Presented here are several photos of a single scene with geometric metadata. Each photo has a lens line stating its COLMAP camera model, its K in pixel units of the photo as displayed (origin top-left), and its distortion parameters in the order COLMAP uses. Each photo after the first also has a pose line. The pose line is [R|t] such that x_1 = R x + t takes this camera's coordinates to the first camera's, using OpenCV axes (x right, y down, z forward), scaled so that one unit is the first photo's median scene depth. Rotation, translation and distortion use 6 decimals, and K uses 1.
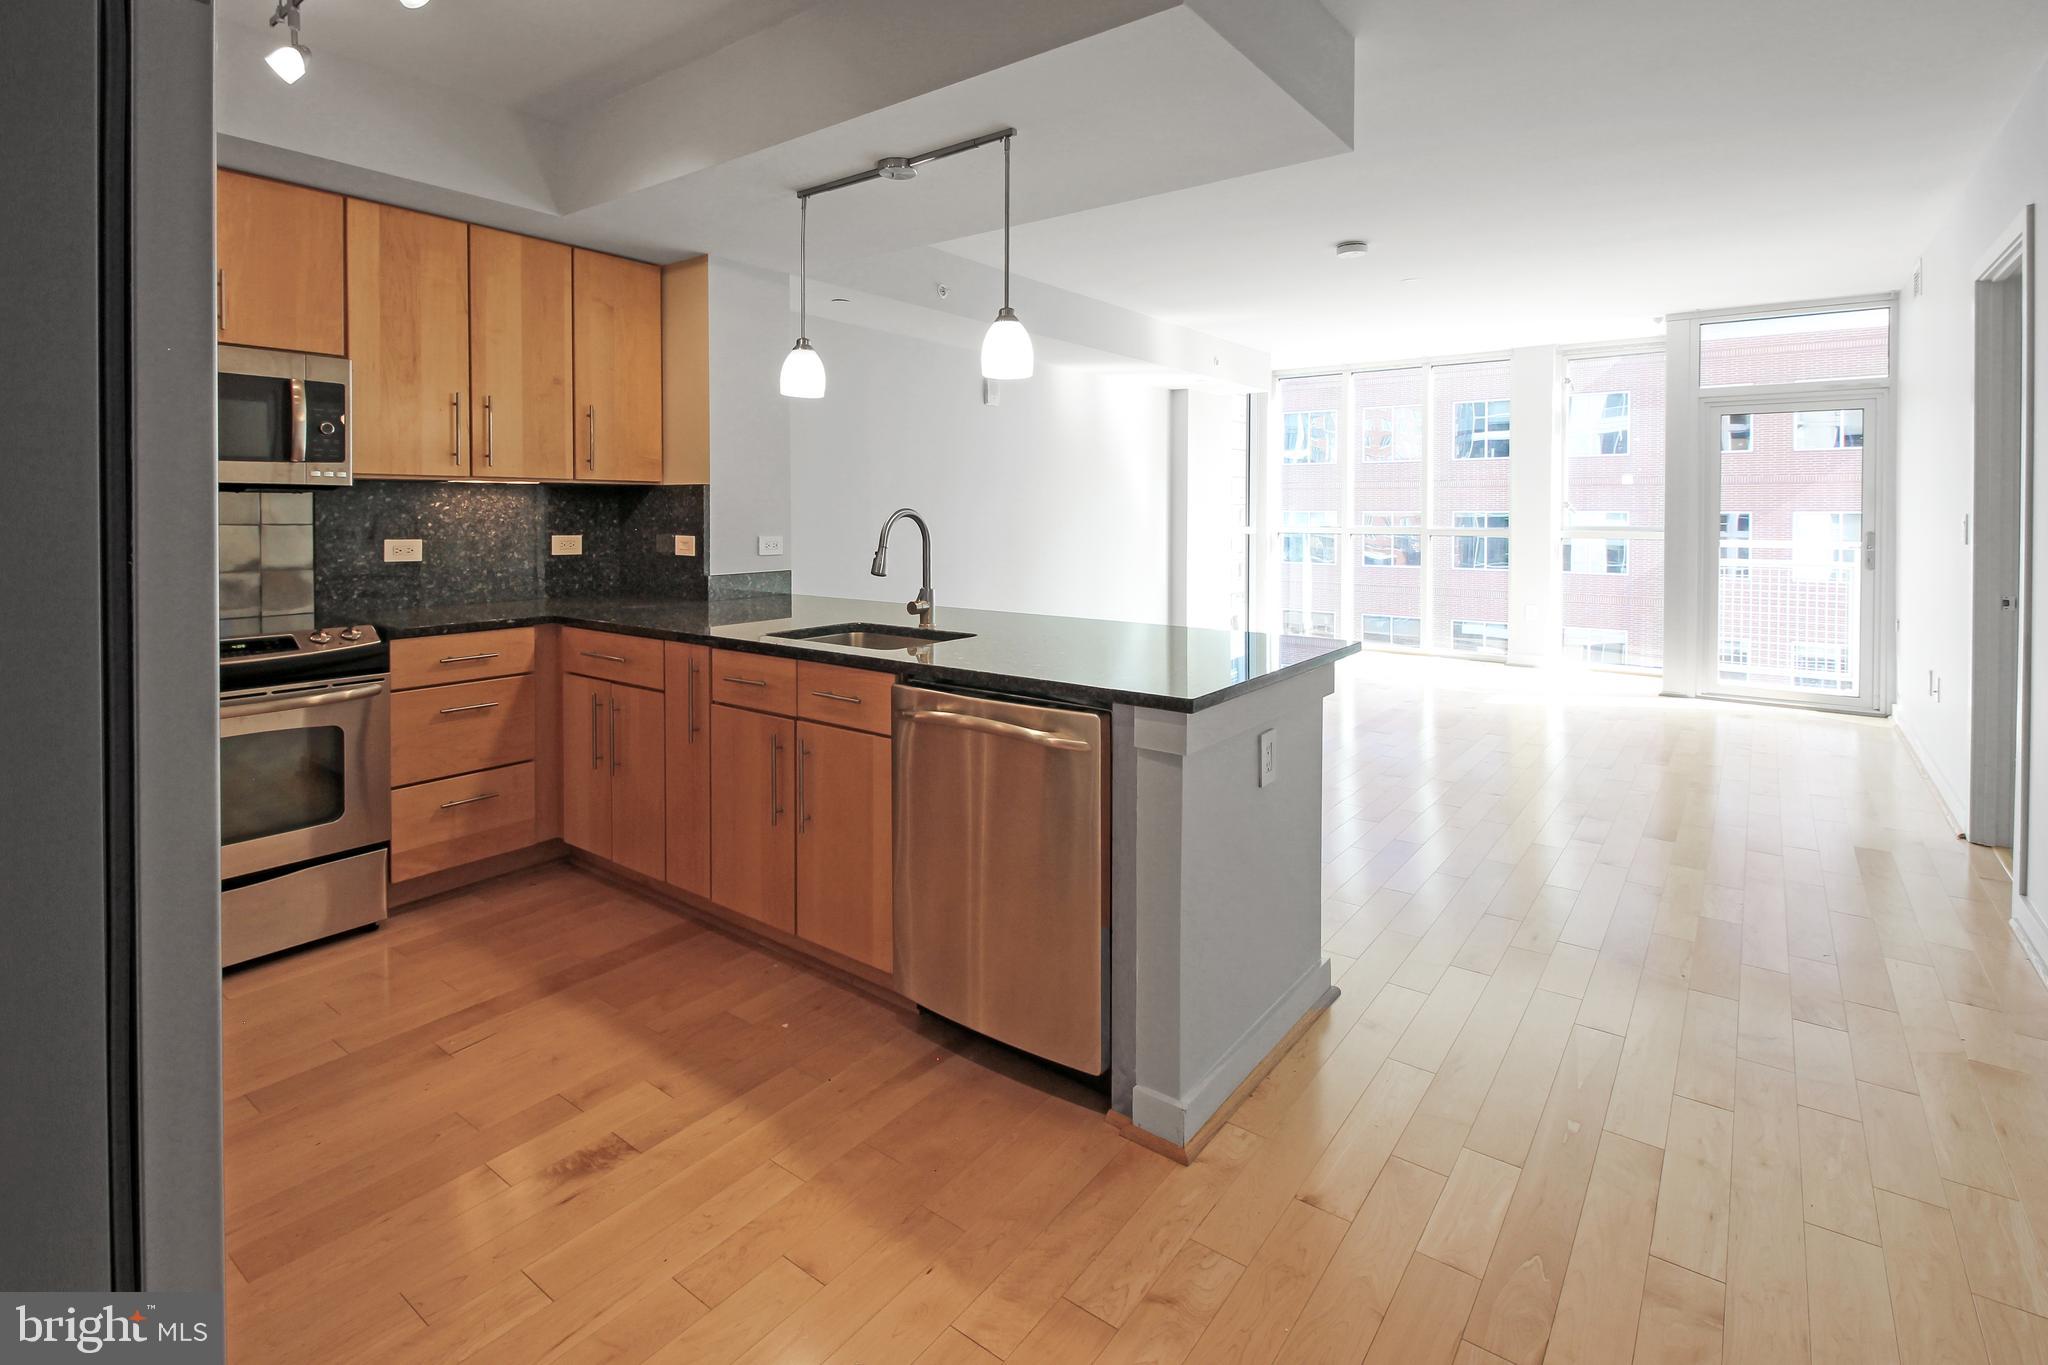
lens RADIAL K [[991.4, 0, 1014.0], [0, 991.4, 520.0], [0, 0, 1]] dist [-0.012152, -0.005160]
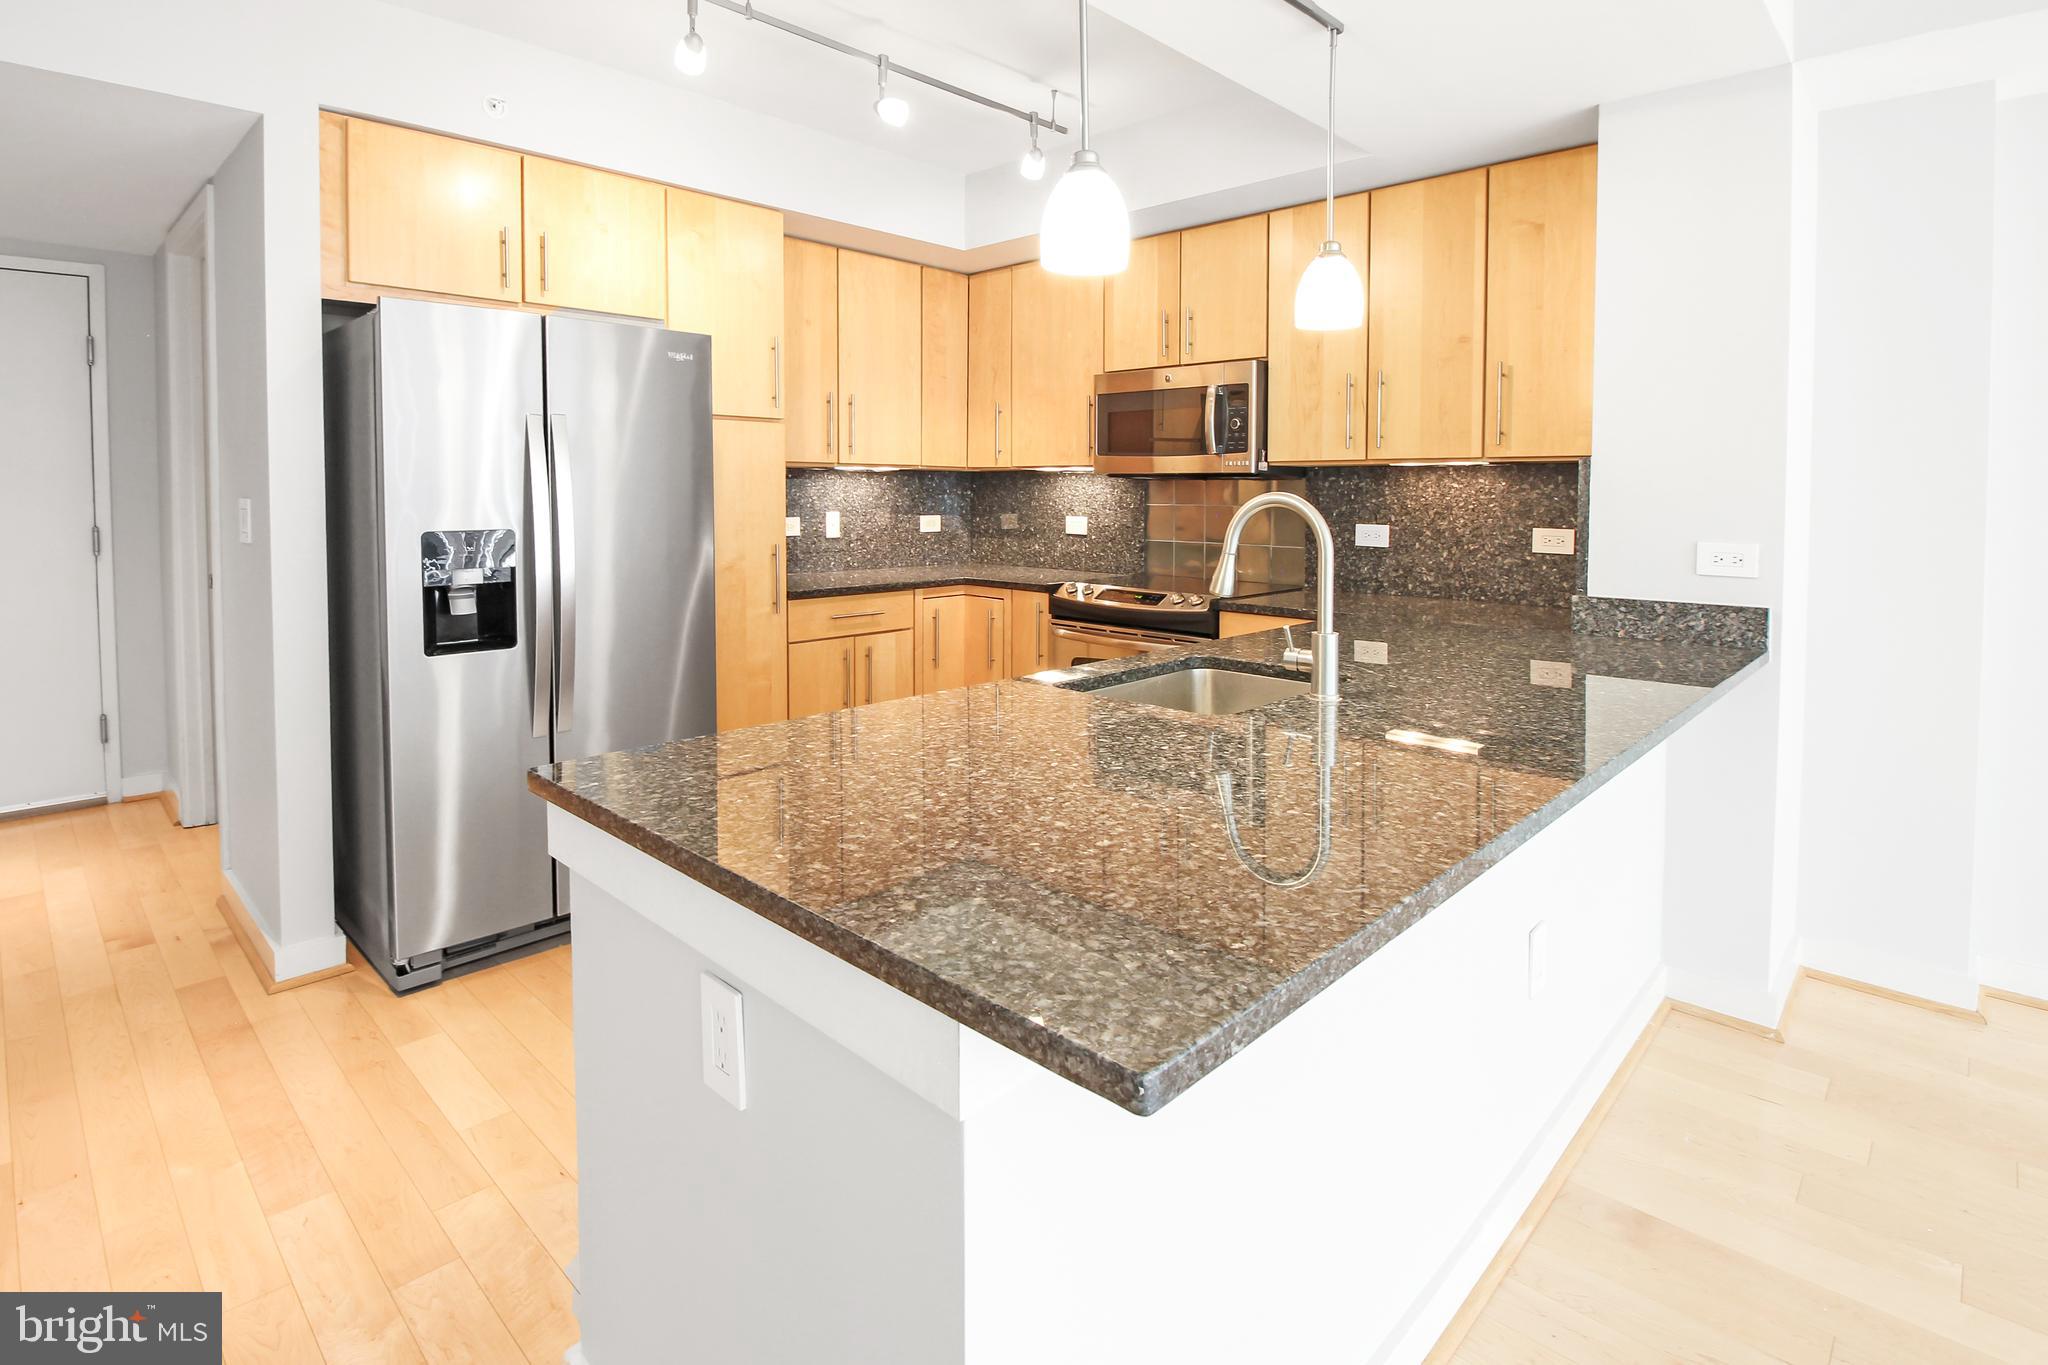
lens RADIAL K [[991.4, 0, 1027.3], [0, 991.4, 523.2], [0, 0, 1]] dist [-0.012152, -0.005160]
pose [[-0.126641, 0.029071, -0.991523, 0.478810], [-0.017317, 0.999353, 0.031513, -0.007950], [0.991797, 0.021161, -0.126056, 0.877184]]
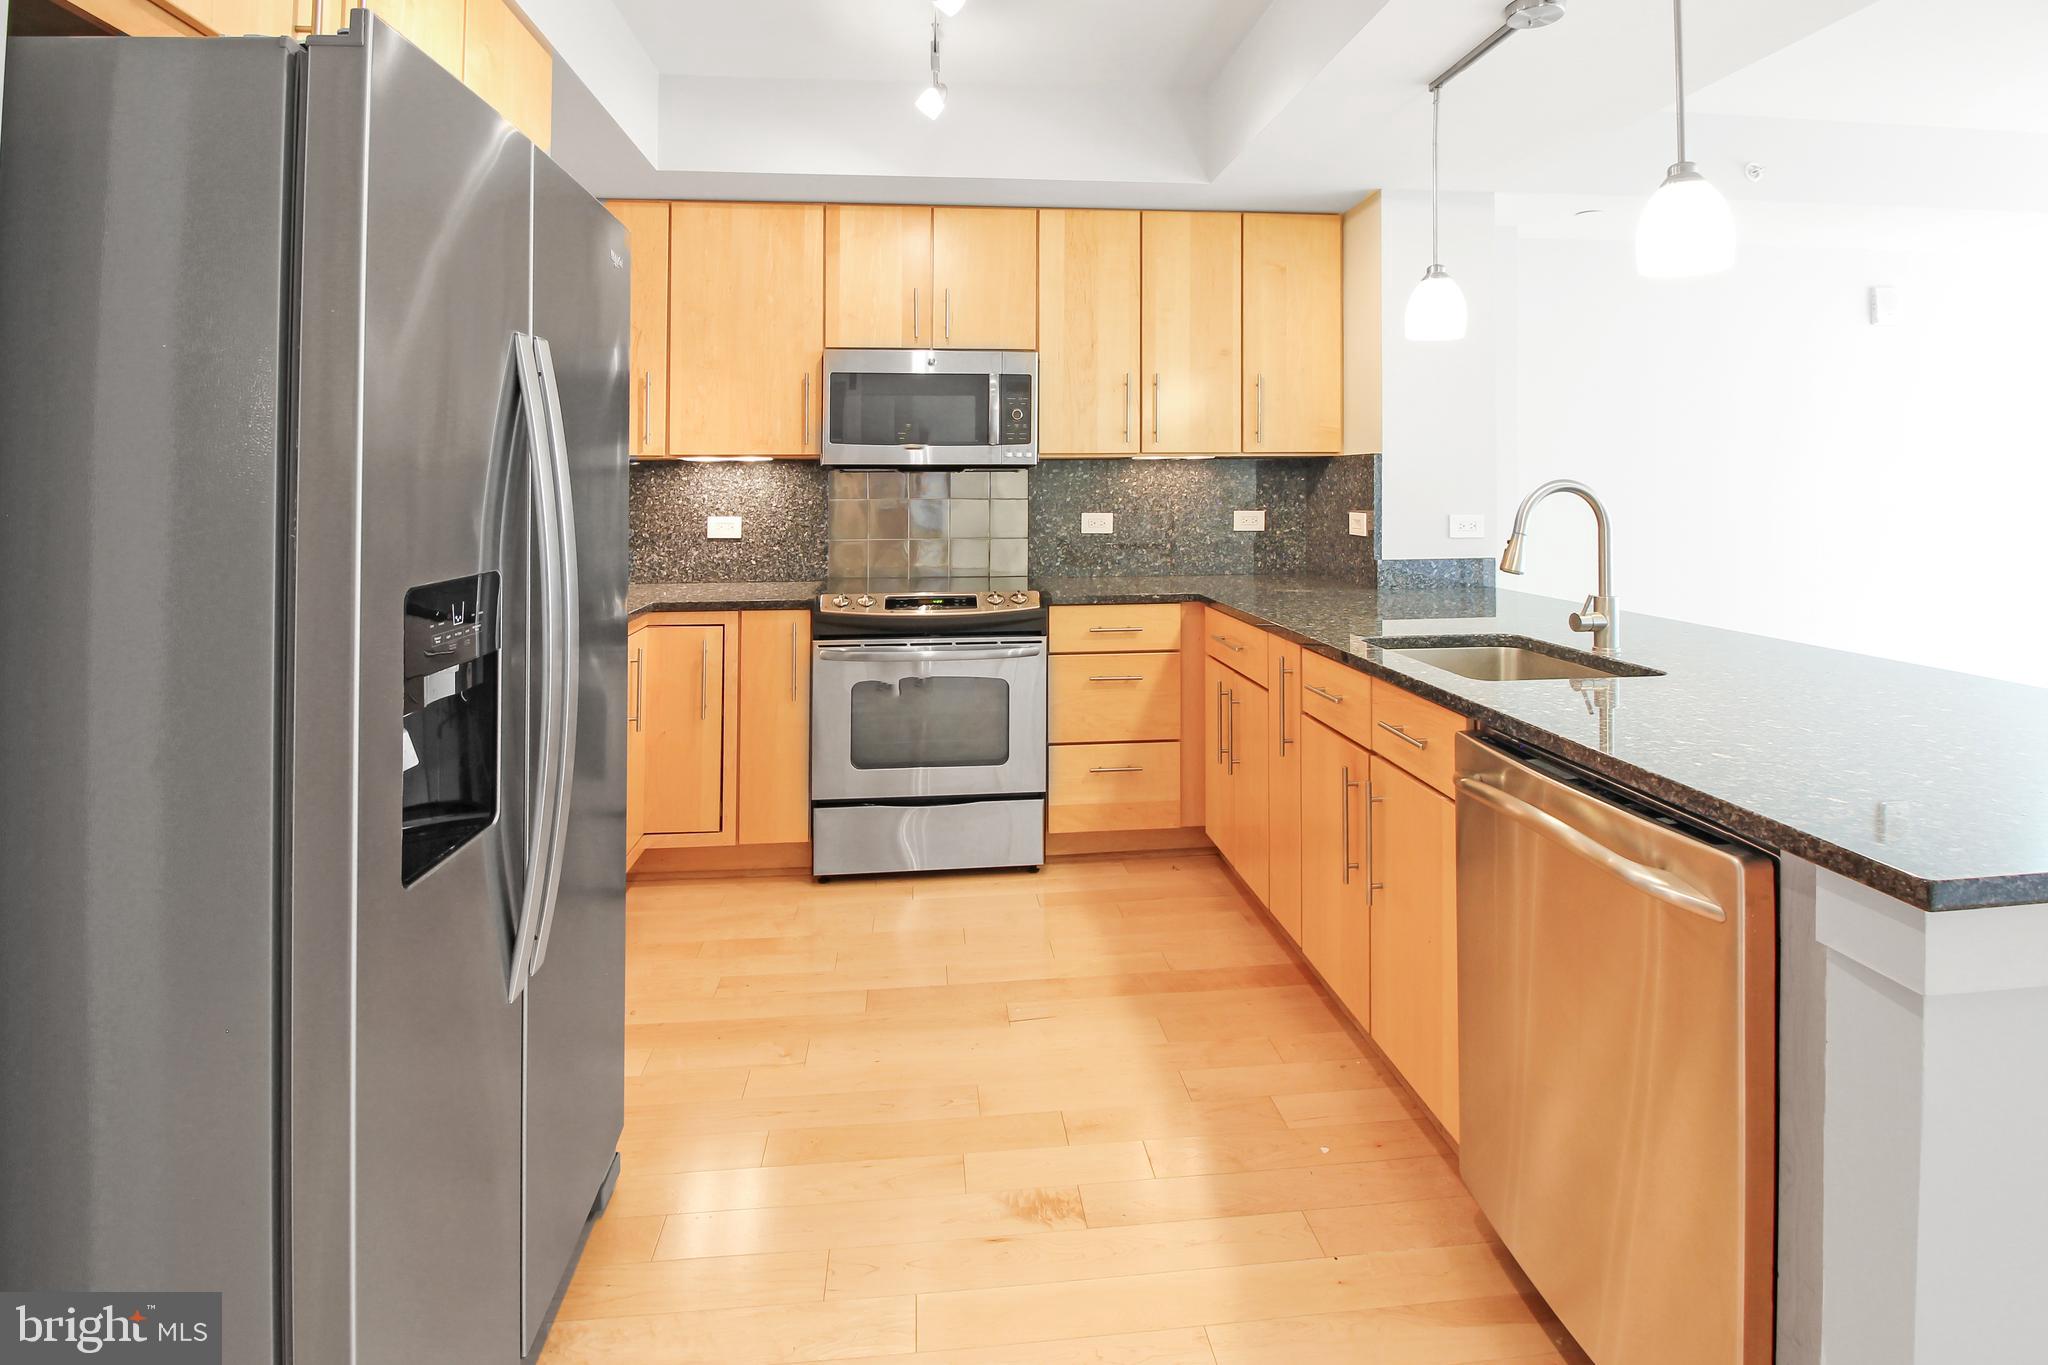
lens RADIAL K [[991.4, 0, 1017.6], [0, 991.4, 466.7], [0, 0, 1]] dist [-0.012152, -0.005160]
pose [[0.667715, -0.019144, -0.744171, 0.150780], [-0.000721, 0.999652, -0.026363, -0.002119], [0.744417, 0.018139, 0.667468, 0.233533]]
